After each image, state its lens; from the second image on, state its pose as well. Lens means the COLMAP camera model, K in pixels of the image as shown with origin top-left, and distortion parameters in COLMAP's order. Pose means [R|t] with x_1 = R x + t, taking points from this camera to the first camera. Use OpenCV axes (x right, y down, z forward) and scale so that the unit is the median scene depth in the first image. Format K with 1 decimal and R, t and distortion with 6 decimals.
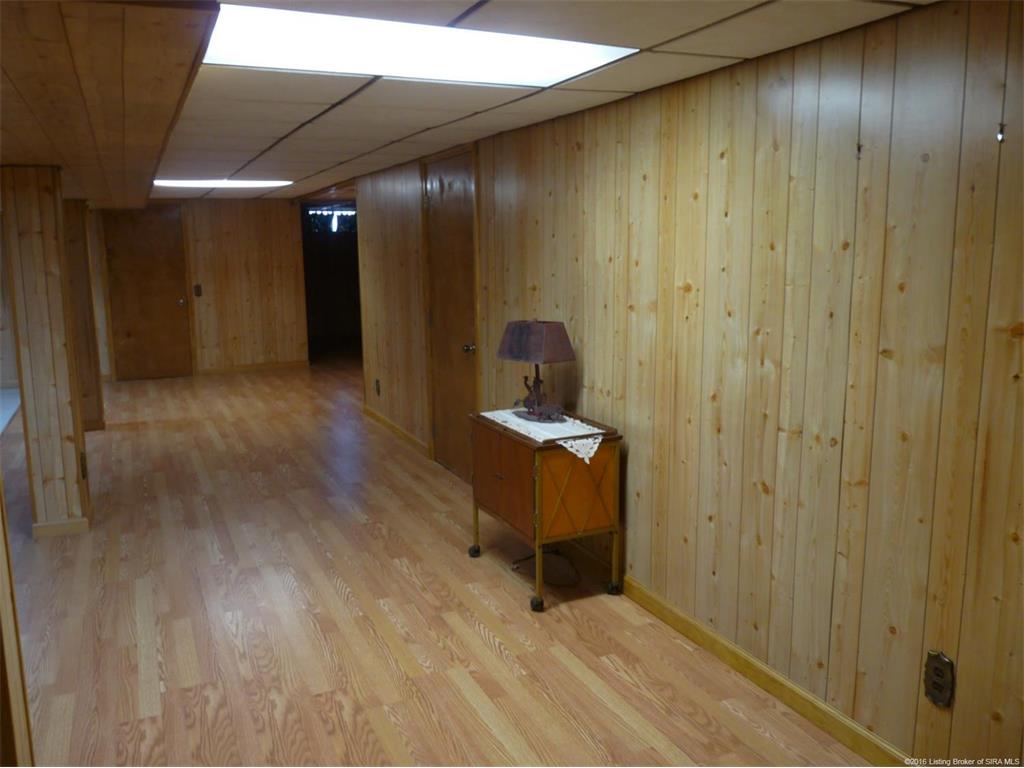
lens RADIAL K [[822.4, 0, 512.0], [0, 822.4, 384.0], [0, 0, 1]] dist [-0.010317, -0.024439]
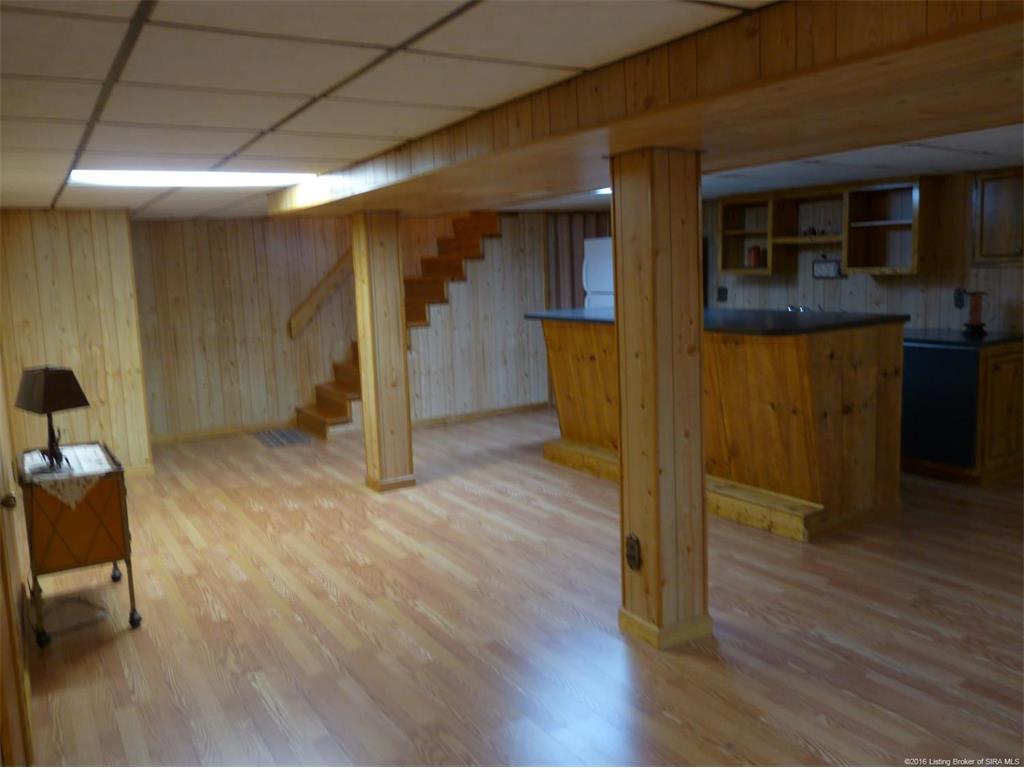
lens RADIAL K [[822.4, 0, 512.0], [0, 822.4, 384.0], [0, 0, 1]] dist [-0.010317, -0.024439]
pose [[-0.991715, 0.069590, -0.107978, -0.367016], [0.033393, 0.951313, 0.306413, -0.300290], [0.124044, 0.300269, -0.945755, 1.764513]]
